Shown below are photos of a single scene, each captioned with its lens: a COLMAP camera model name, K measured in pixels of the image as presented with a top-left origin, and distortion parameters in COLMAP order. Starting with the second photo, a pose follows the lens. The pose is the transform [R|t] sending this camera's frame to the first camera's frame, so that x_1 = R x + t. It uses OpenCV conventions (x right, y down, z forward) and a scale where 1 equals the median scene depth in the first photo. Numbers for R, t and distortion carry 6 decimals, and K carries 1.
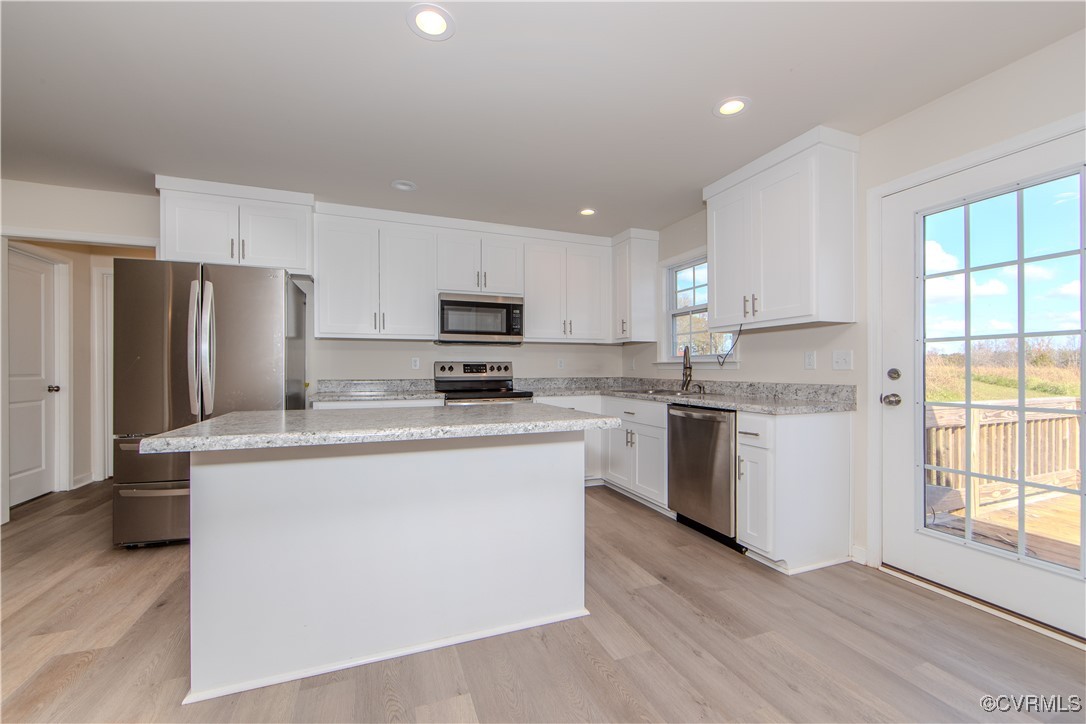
lens RADIAL K [[435.1, 0, 538.2], [0, 435.1, 367.6], [0, 0, 1]] dist [-0.002699, -0.000206]
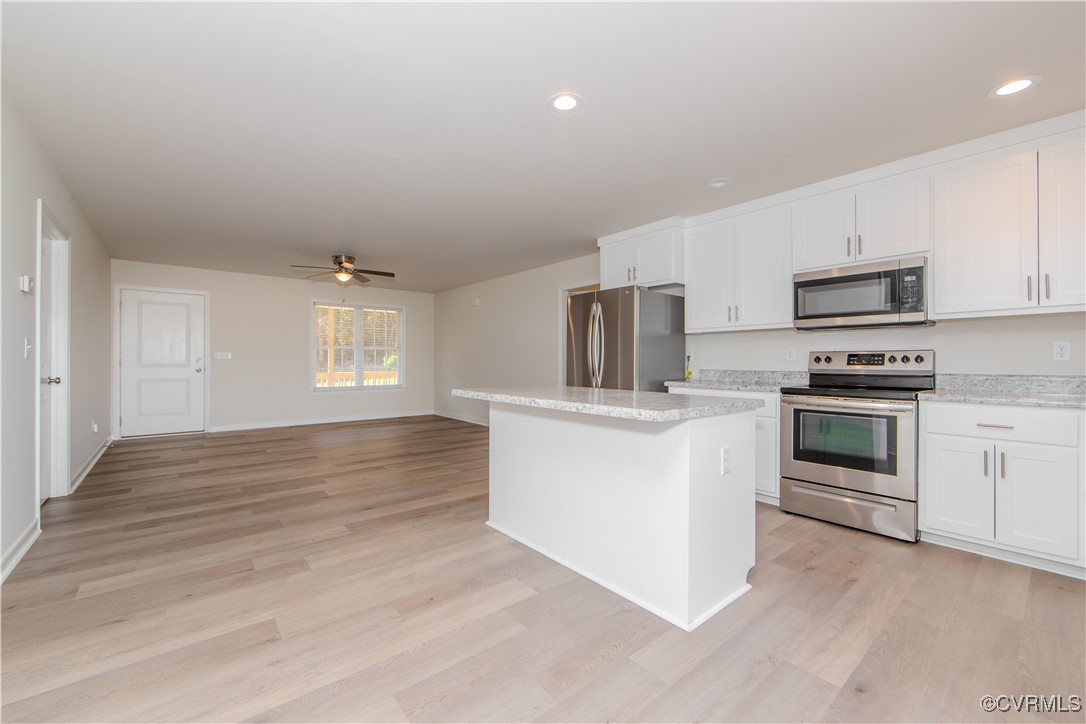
lens RADIAL K [[432.0, 0, 538.6], [0, 432.0, 362.8], [0, 0, 1]] dist [-0.001510, -0.000250]
pose [[0.323727, 0.004963, -0.946138, 0.434273], [0.000179, 0.999986, 0.005306, 0.004162], [0.946151, -0.001887, 0.323721, 0.213278]]
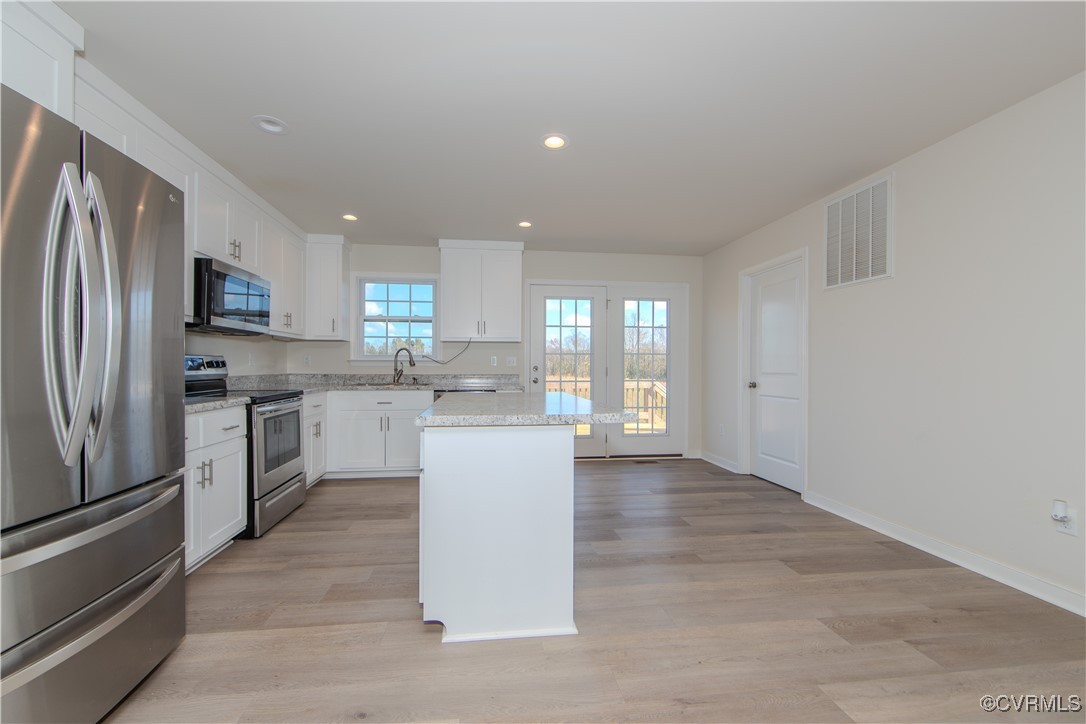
lens RADIAL K [[424.1, 0, 528.8], [0, 424.1, 365.9], [0, 0, 1]] dist [-0.001989, -0.000156]
pose [[0.253507, 0.001815, 0.967332, -0.747879], [-0.006007, 0.999982, -0.000302, 0.001967], [-0.967315, -0.005734, 0.253514, 0.305730]]
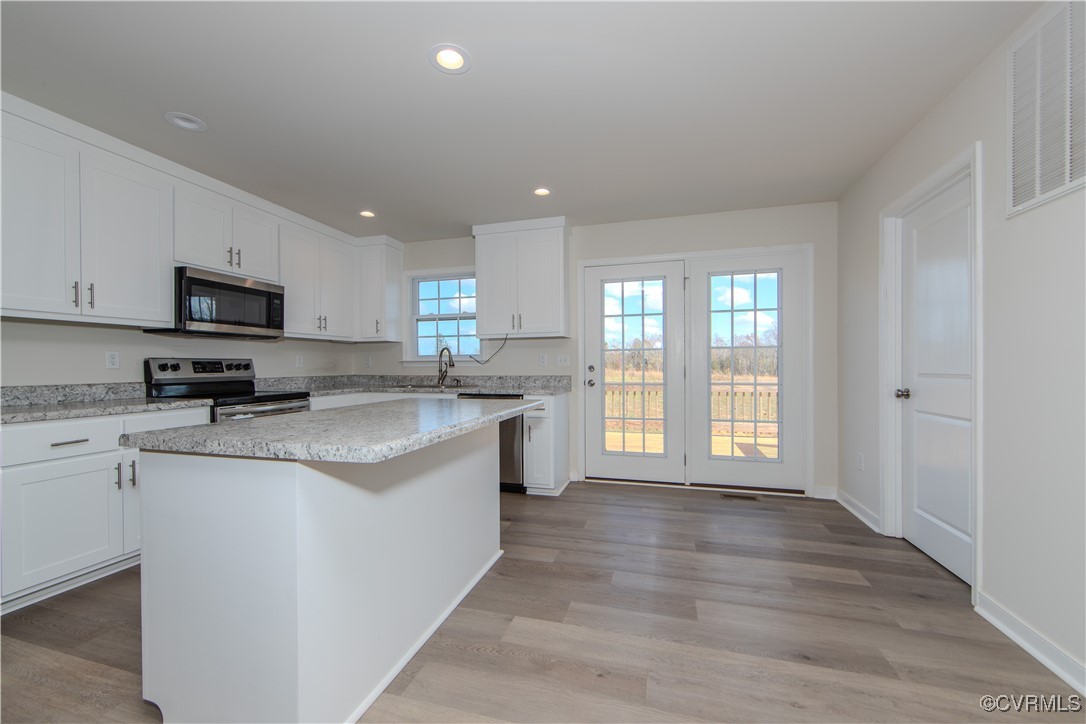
lens RADIAL K [[429.6, 0, 535.9], [0, 429.6, 366.6], [0, 0, 1]] dist [-0.002417, -0.000220]
pose [[0.612366, -0.004592, 0.790561, -0.430379], [0.003249, 0.999989, 0.003292, 0.000595], [-0.790568, 0.000552, 0.612375, 0.064713]]
